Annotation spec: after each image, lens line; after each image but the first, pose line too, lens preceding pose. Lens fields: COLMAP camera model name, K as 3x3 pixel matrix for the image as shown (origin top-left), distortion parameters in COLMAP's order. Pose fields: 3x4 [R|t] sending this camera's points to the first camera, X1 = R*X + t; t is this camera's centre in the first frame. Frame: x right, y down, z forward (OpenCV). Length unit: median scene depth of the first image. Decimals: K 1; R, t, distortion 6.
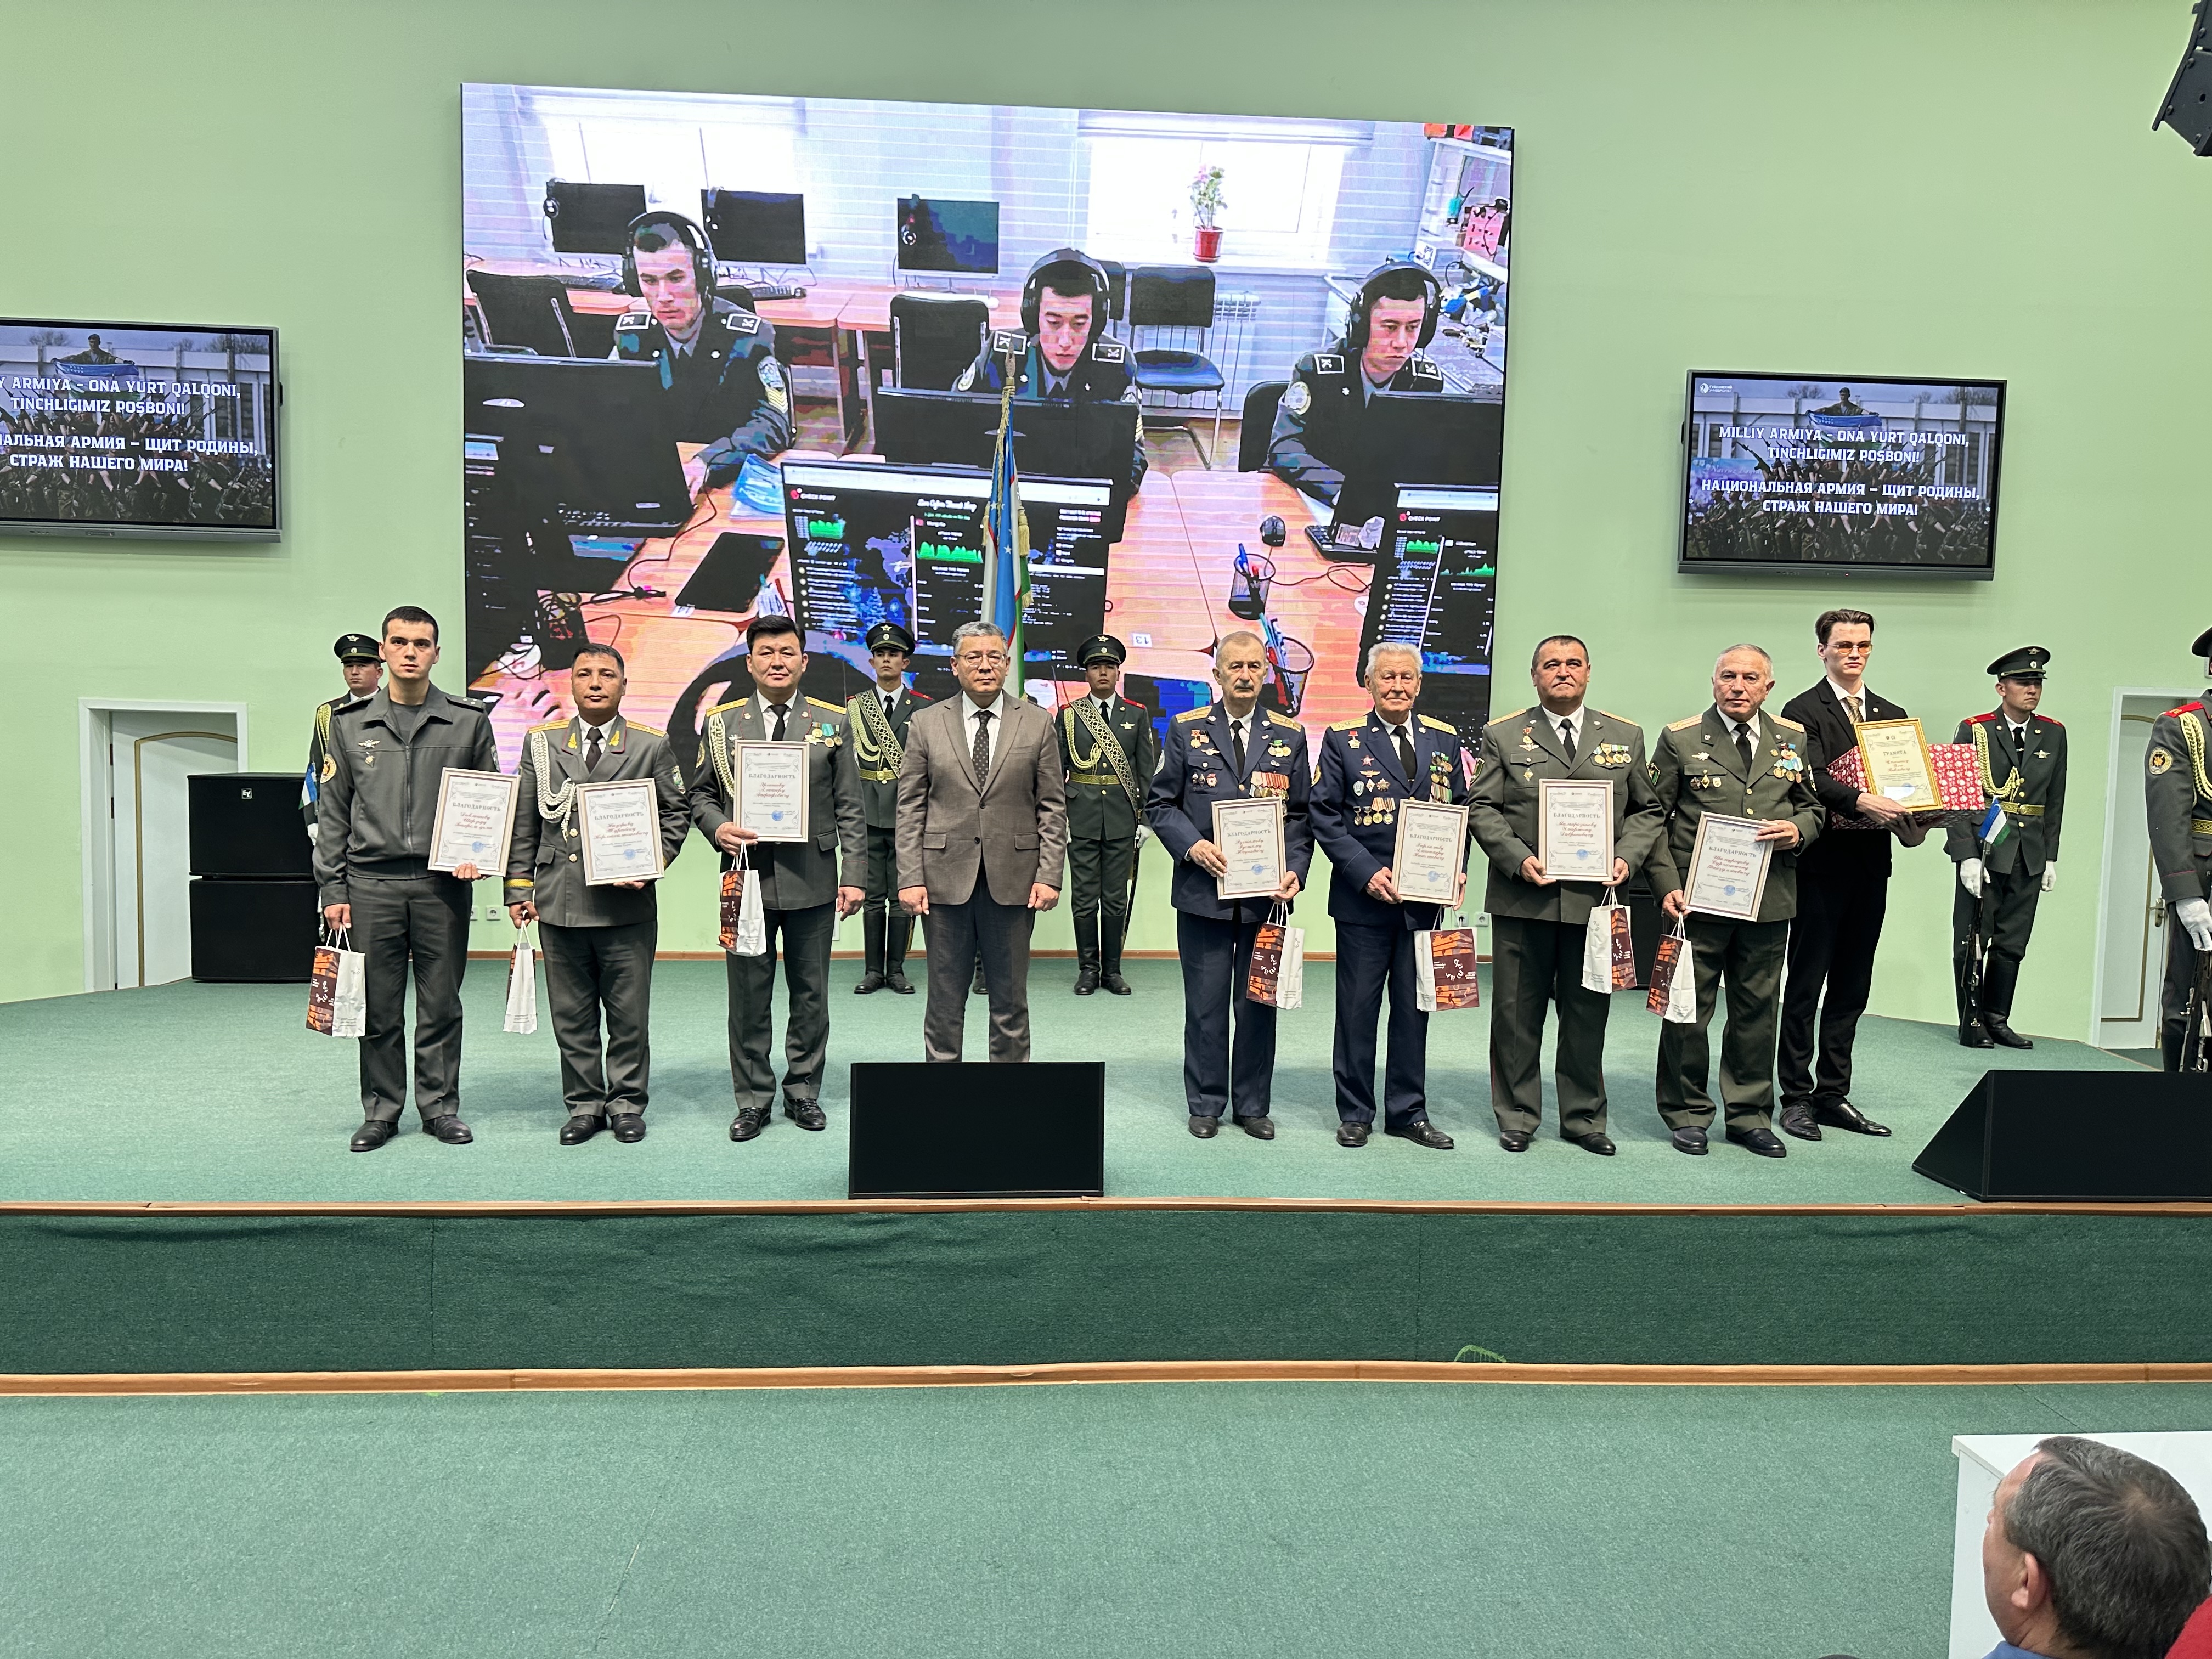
lens RADIAL K [[1534.7, 0, 1093.1], [0, 1534.7, 843.3], [0, 0, 1]] dist [-0.003808, -0.030171]
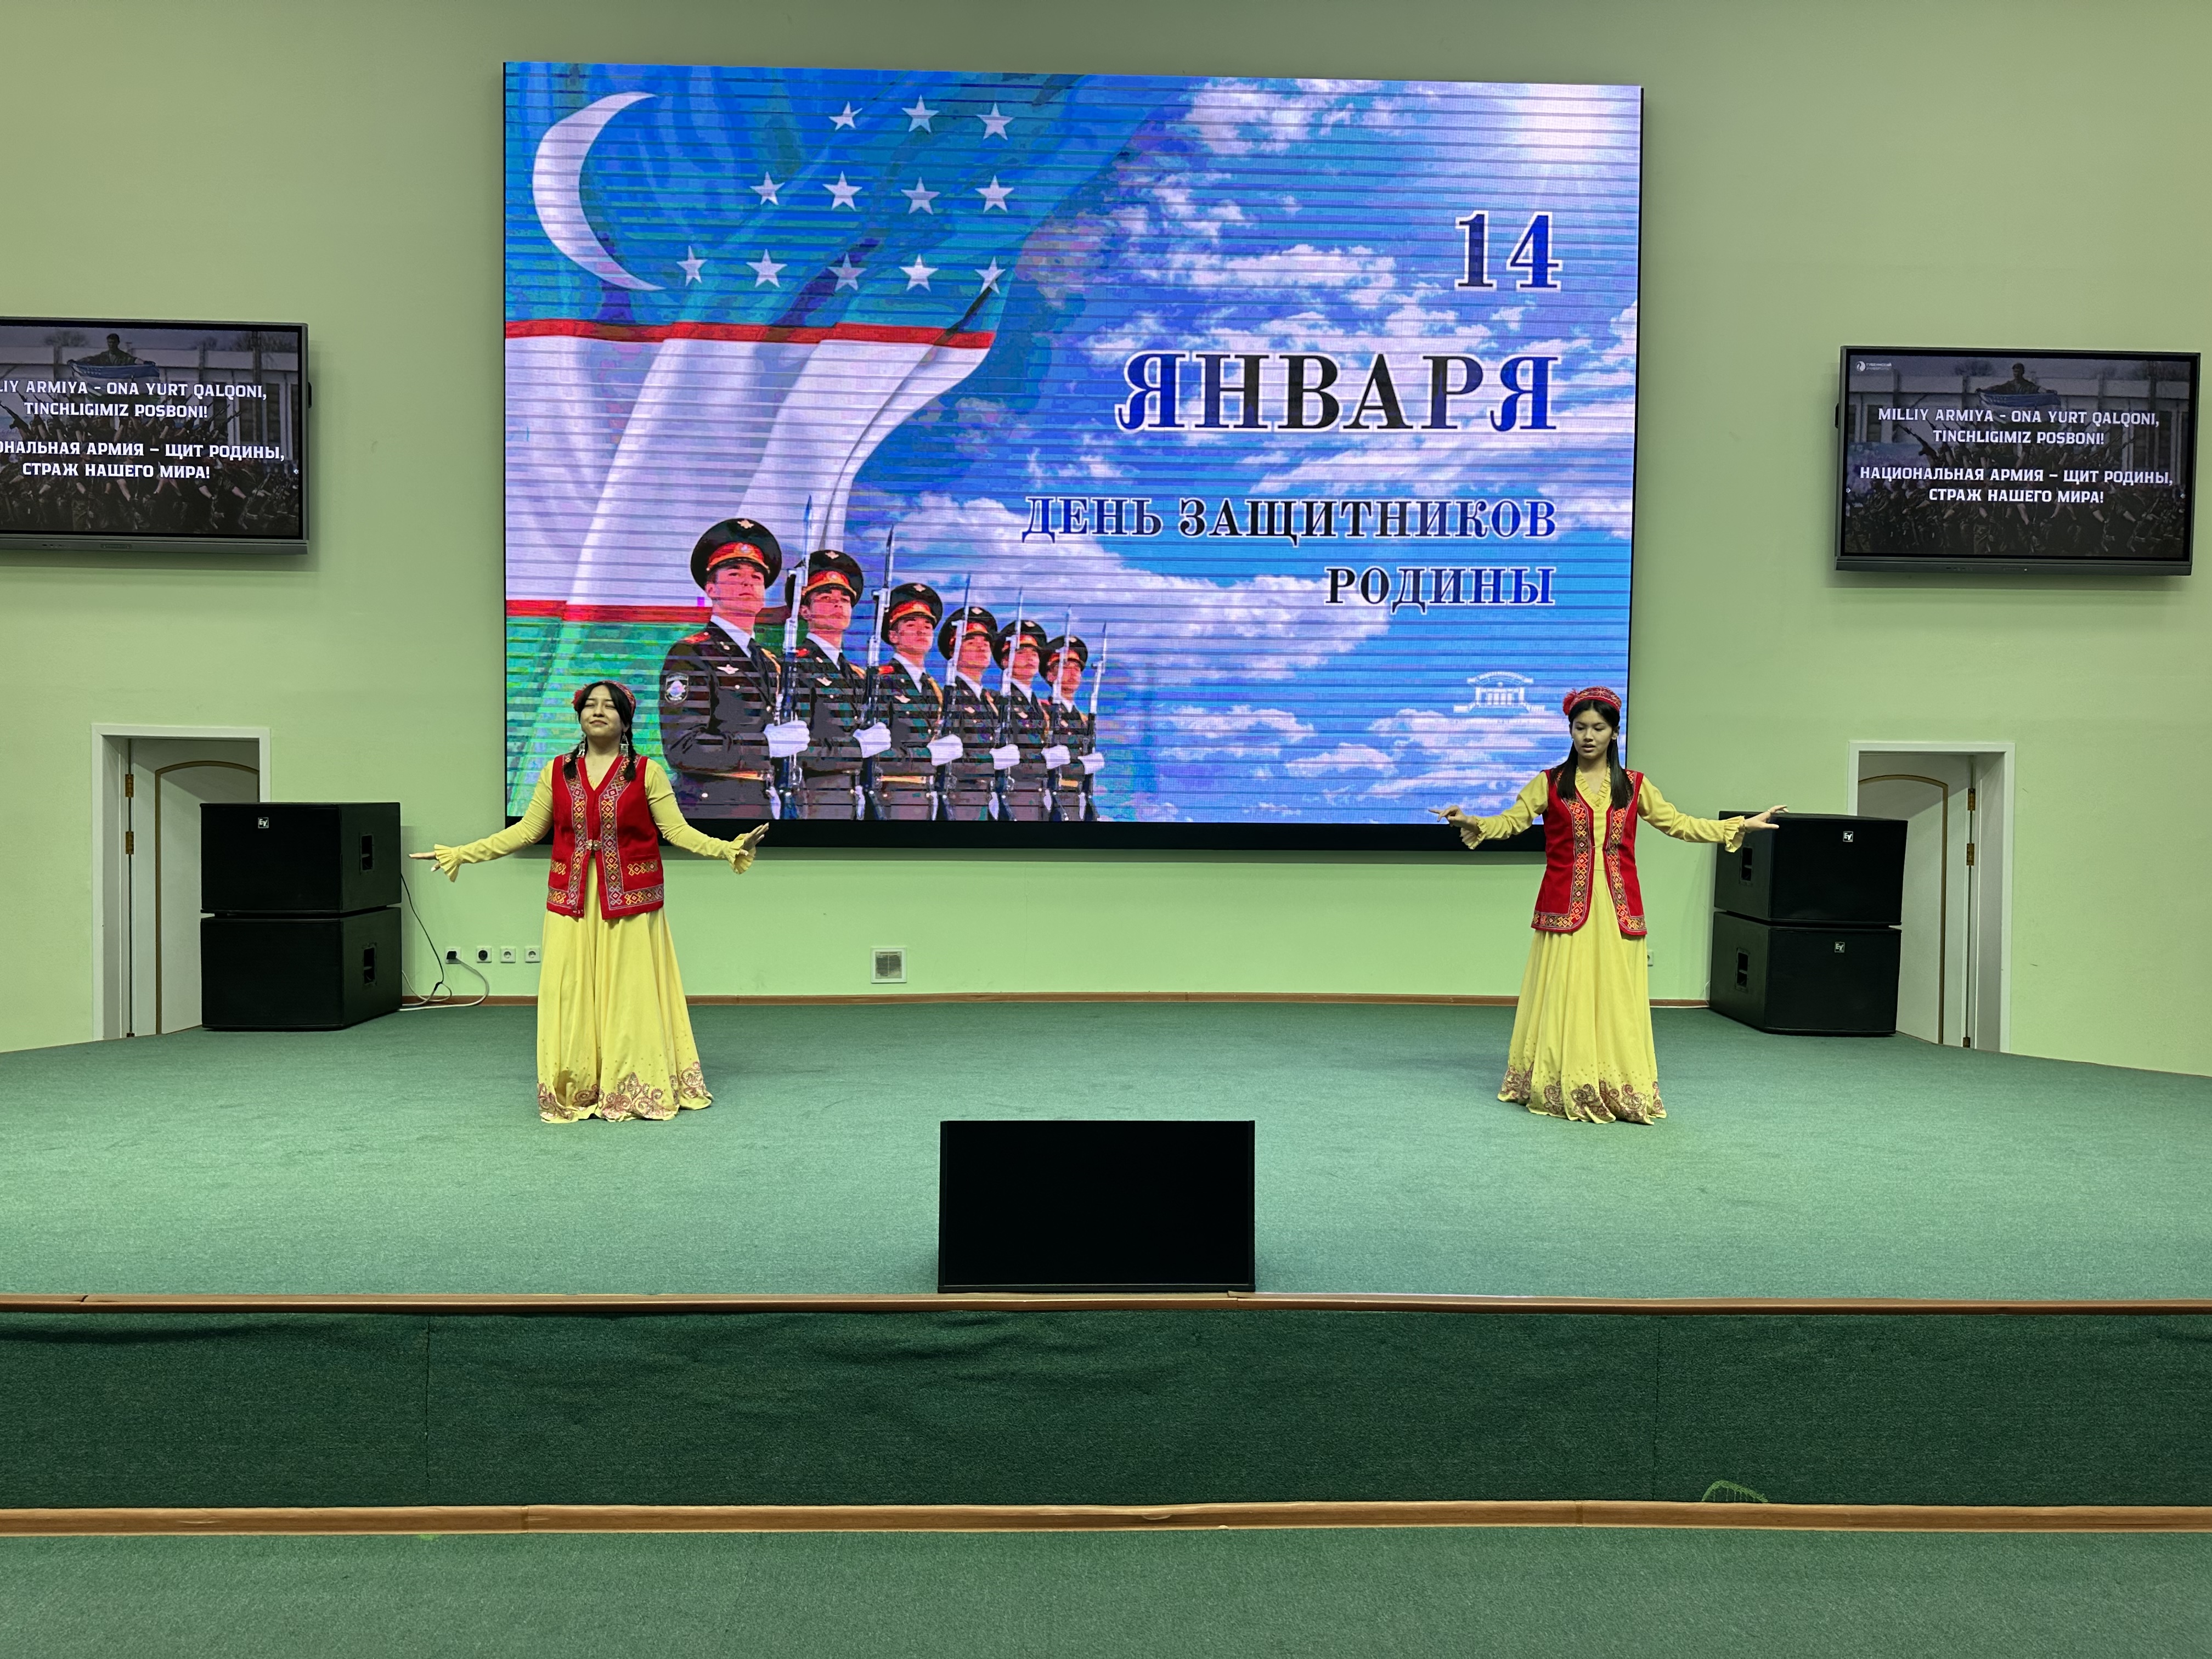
lens RADIAL K [[1534.7, 0, 1091.2], [0, 1534.7, 848.0], [0, 0, 1]] dist [-0.003808, -0.030171]
pose [[0.999314, -0.006542, -0.036463, -0.048449], [0.005471, 0.999553, -0.029408, 0.022339], [0.036639, 0.029188, 0.998902, 0.191789]]
